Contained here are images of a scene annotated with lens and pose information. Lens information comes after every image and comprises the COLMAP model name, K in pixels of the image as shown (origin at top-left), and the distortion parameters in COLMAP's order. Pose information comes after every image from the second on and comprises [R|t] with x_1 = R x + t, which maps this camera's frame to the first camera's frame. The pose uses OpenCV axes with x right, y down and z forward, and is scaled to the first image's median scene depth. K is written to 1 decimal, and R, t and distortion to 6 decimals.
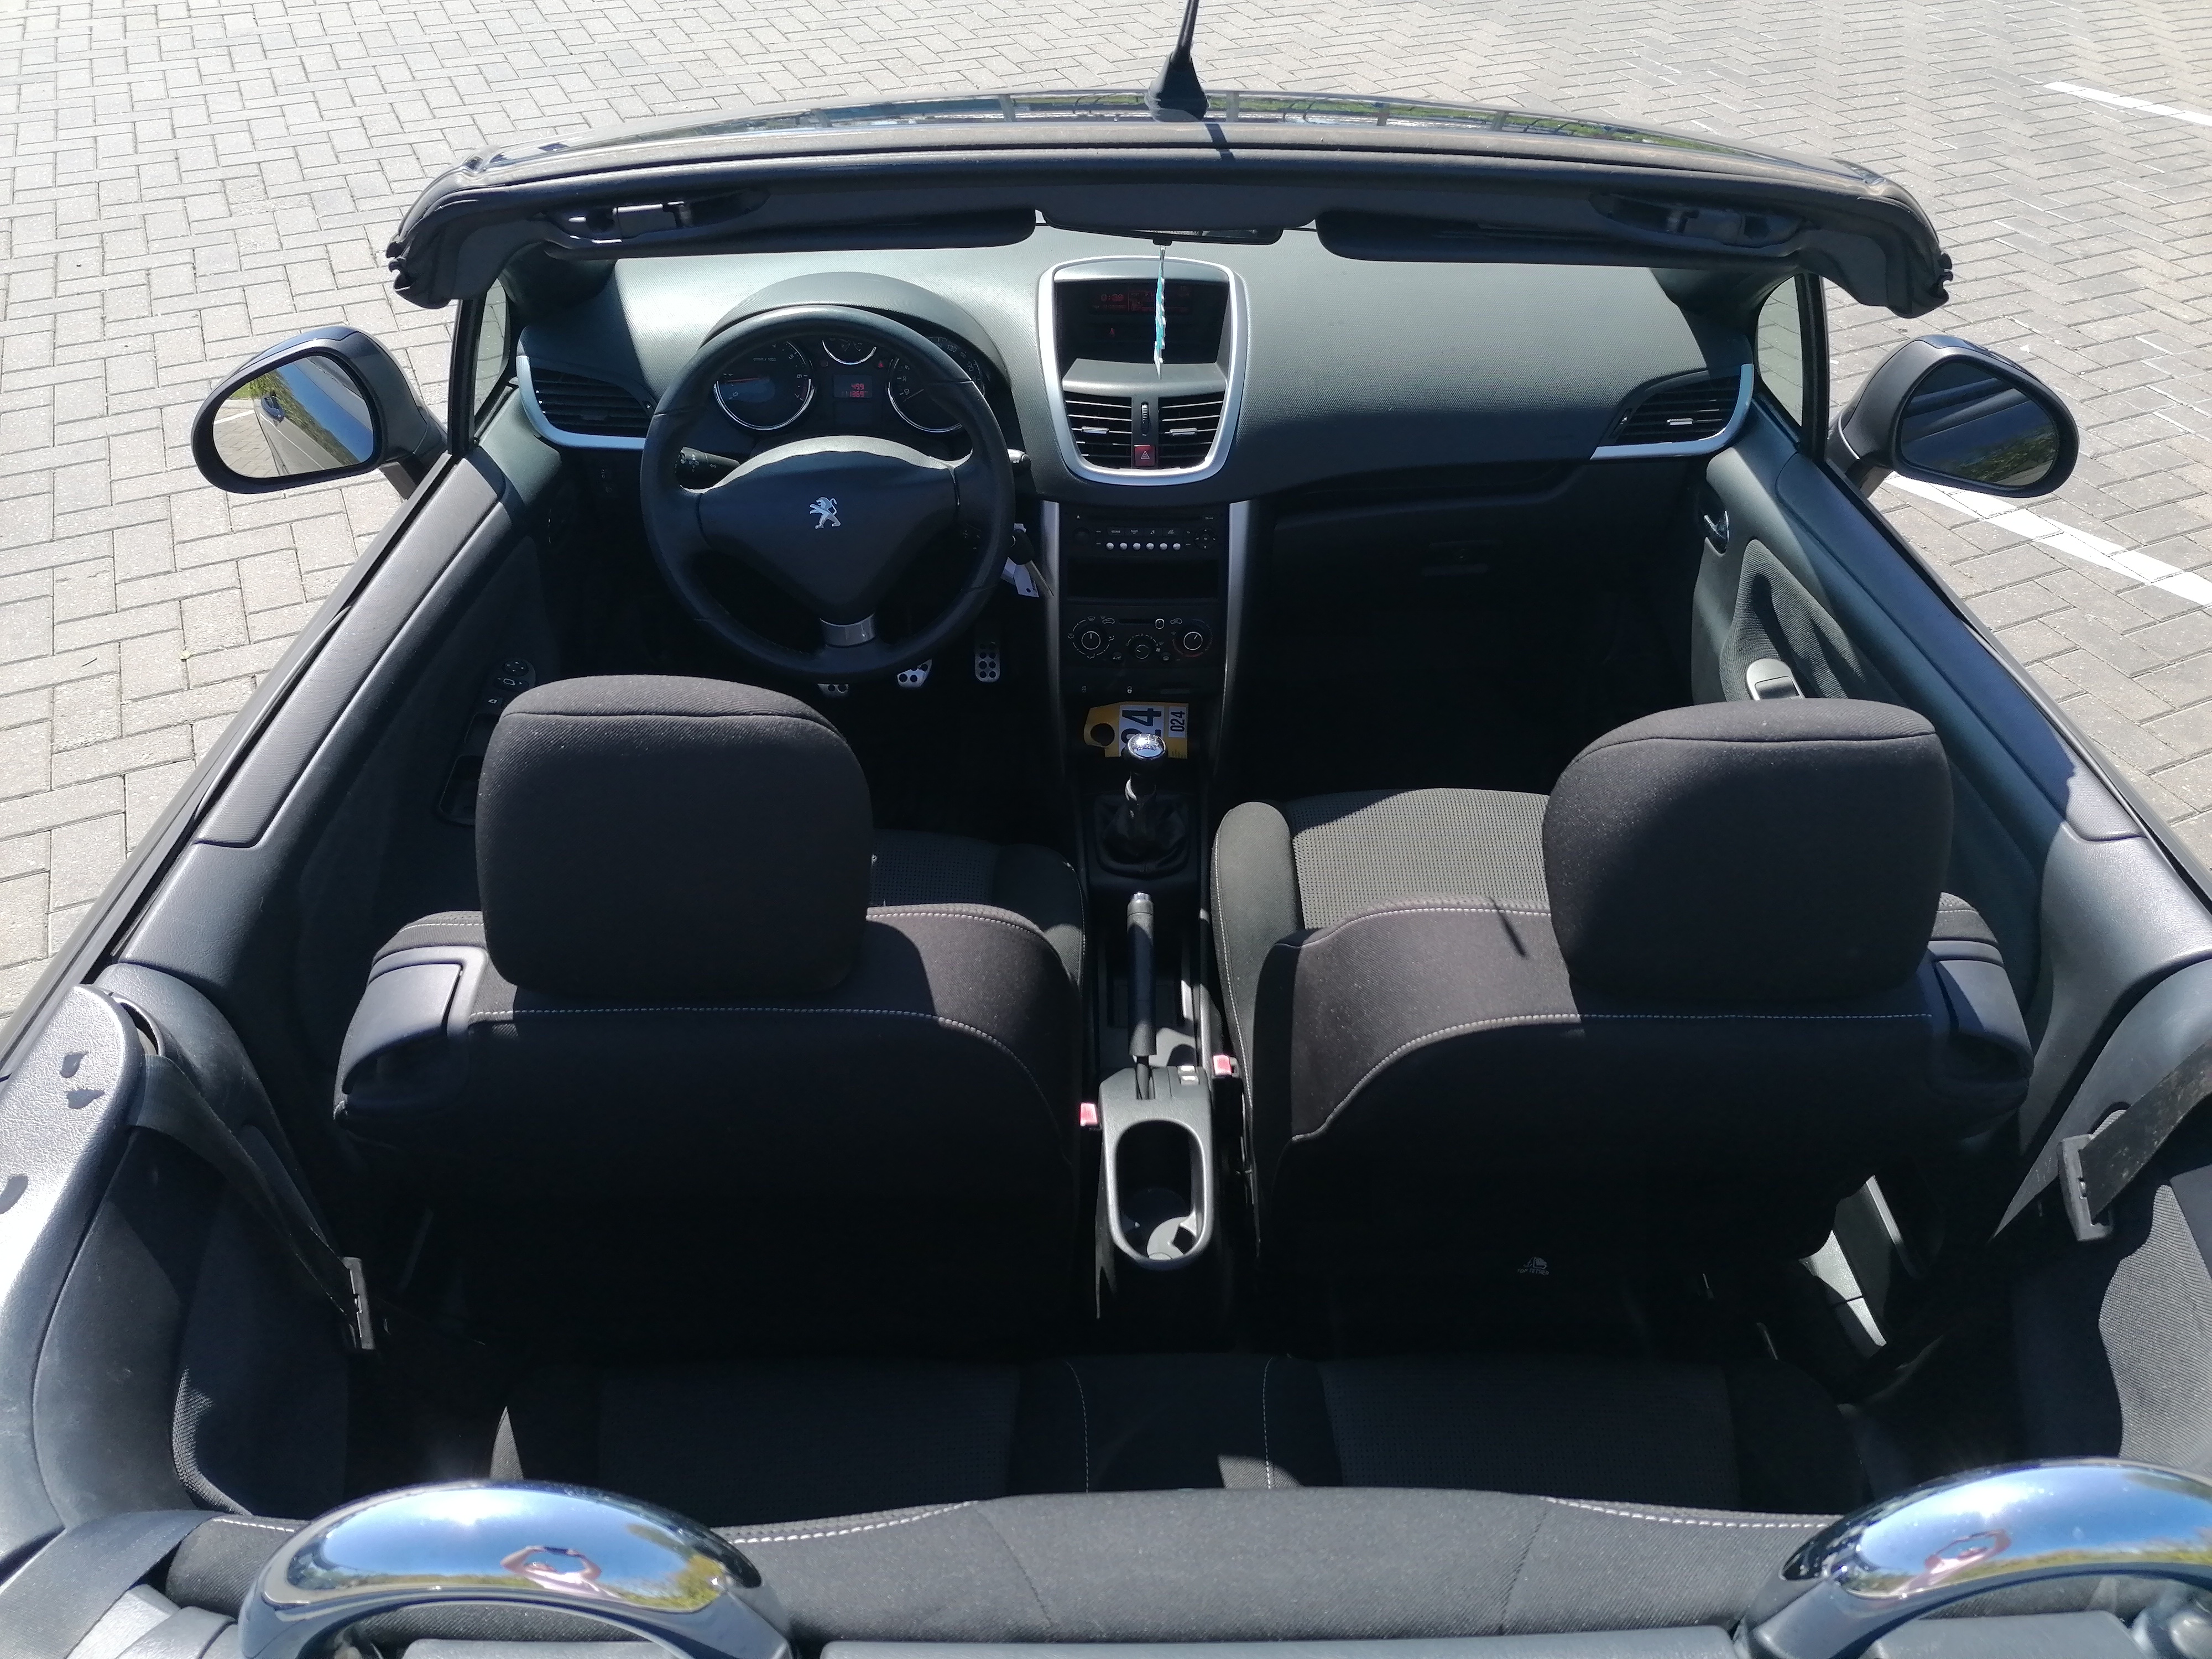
lens RADIAL K [[1693.8, 0, 1103.2], [0, 1693.8, 843.0], [0, 0, 1]] dist [0.079133, -0.104531]
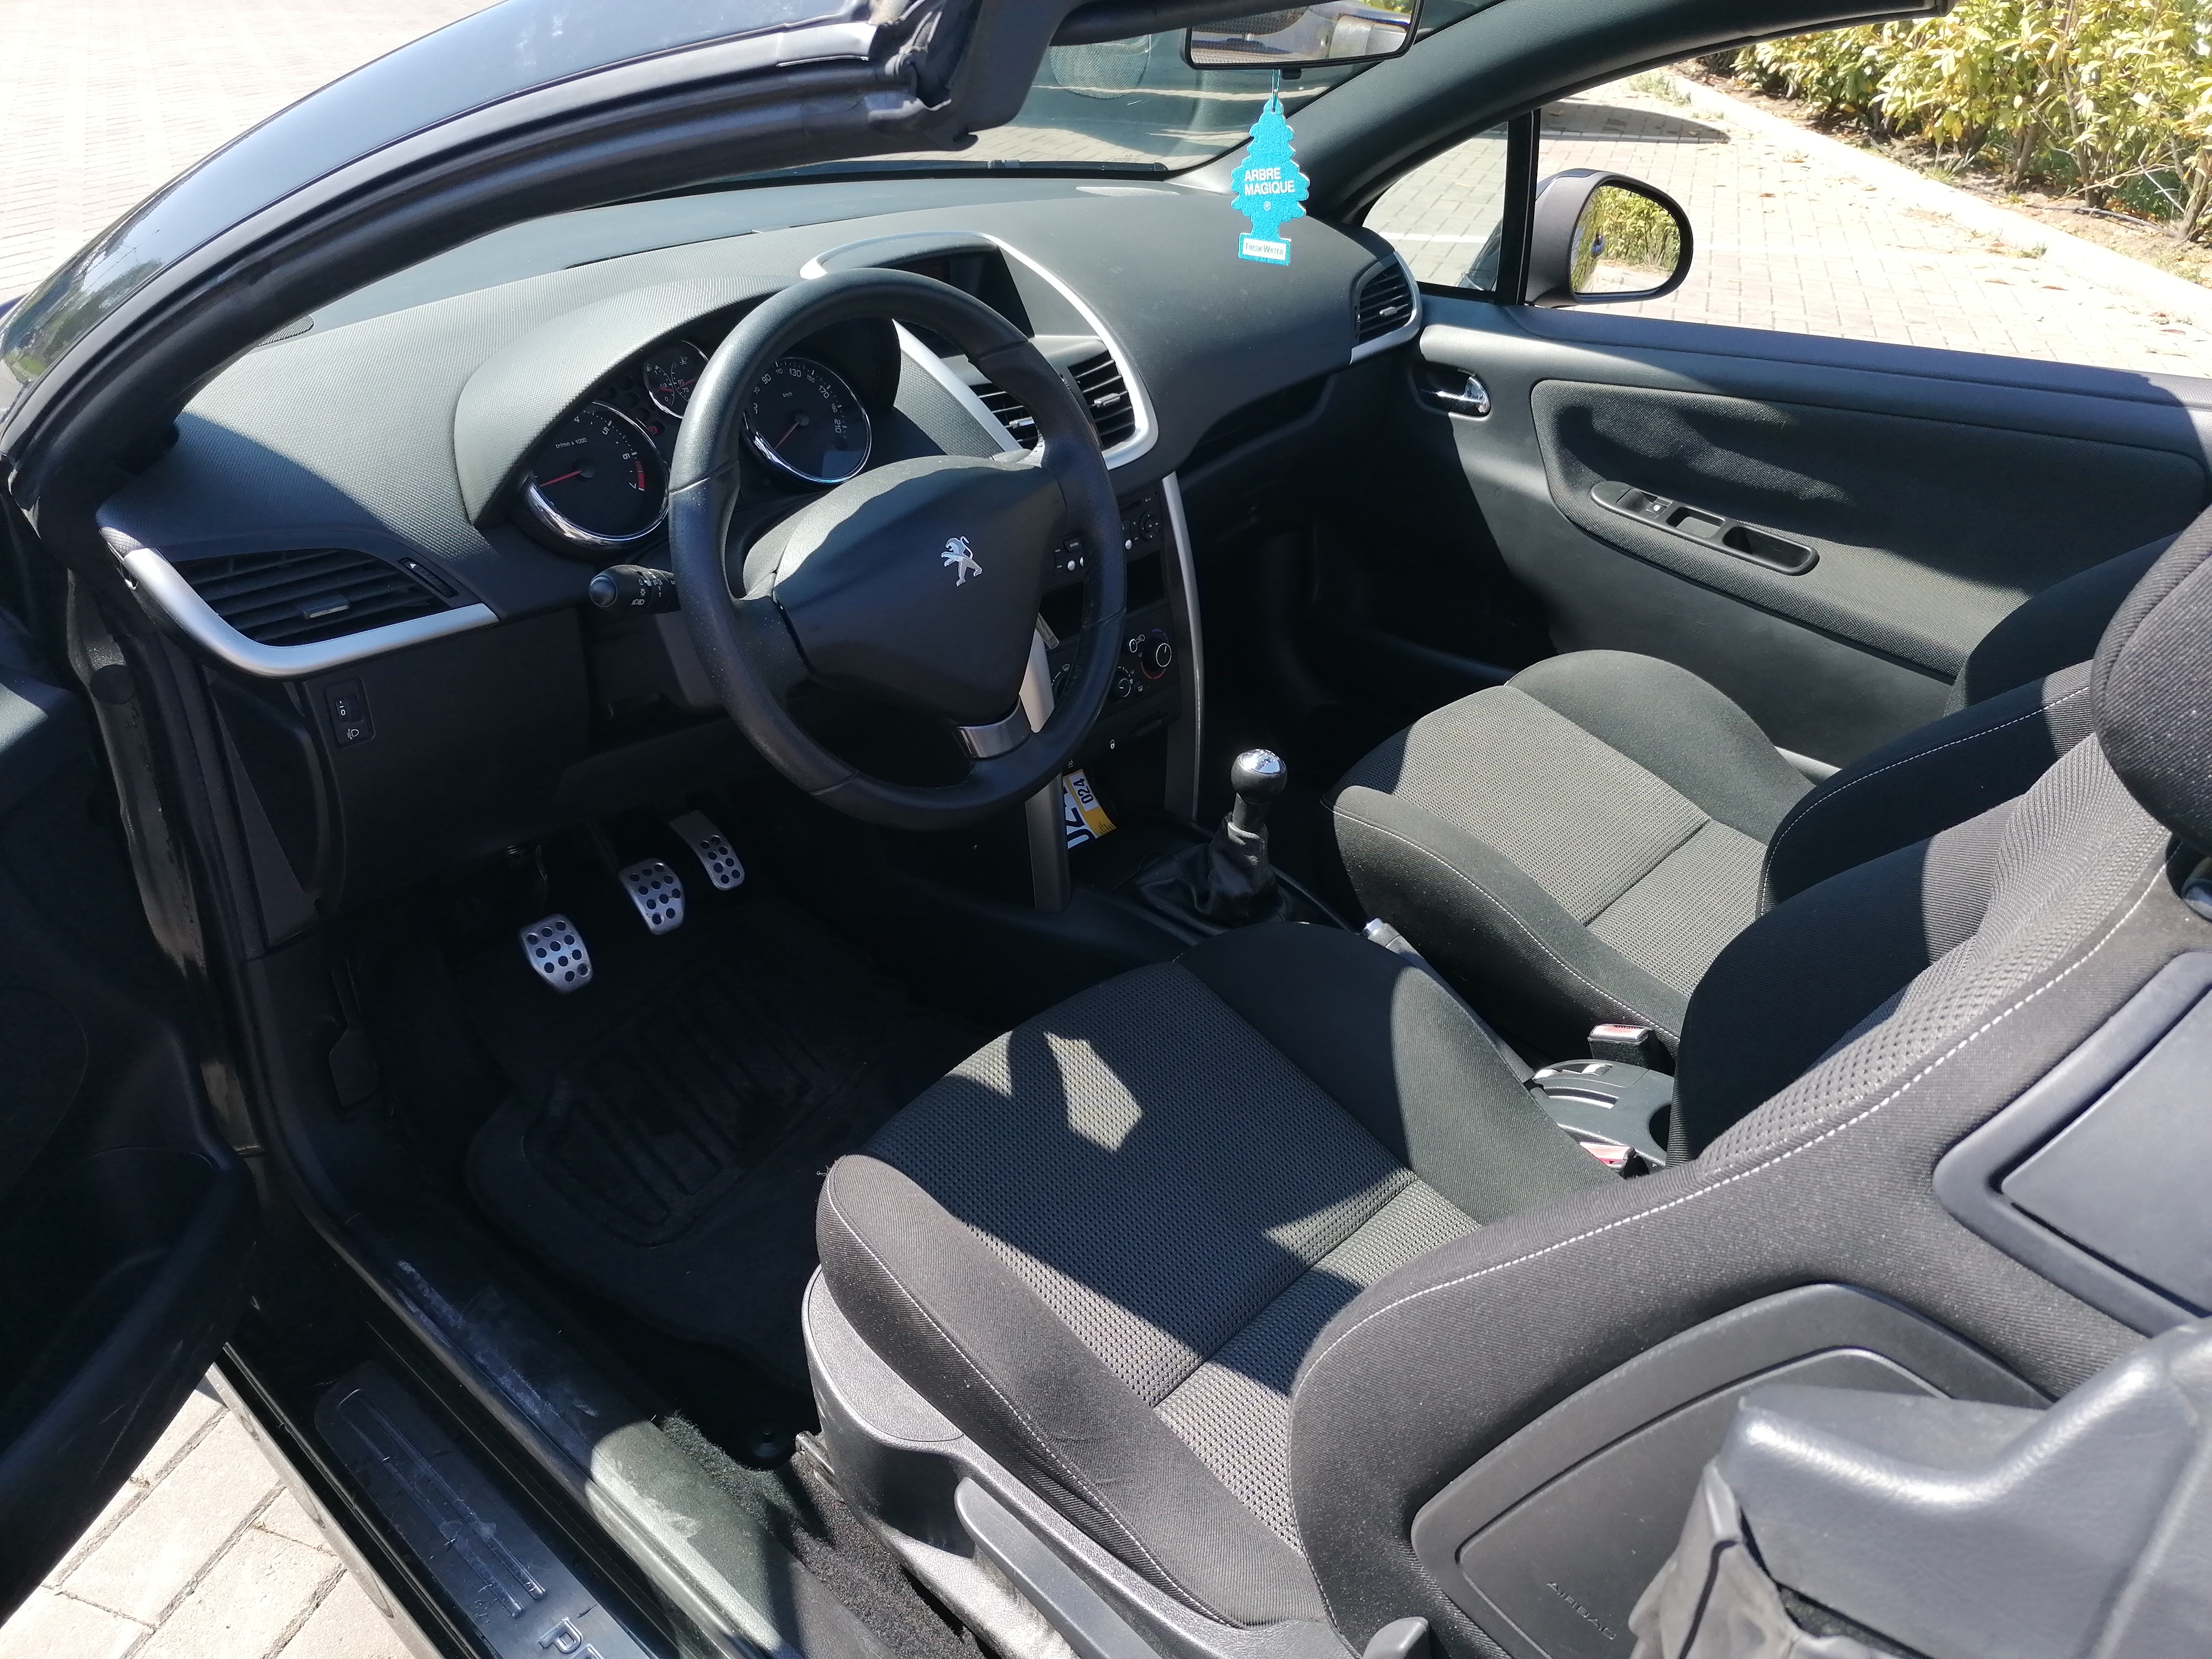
lens RADIAL K [[1693.8, 0, 1113.7], [0, 1693.8, 842.3], [0, 0, 1]] dist [0.079133, -0.104531]
pose [[0.670671, -0.366111, 0.645107, -0.541549], [0.449942, 0.892224, 0.038583, -0.085296], [-0.589706, 0.264385, 0.763117, 0.441169]]
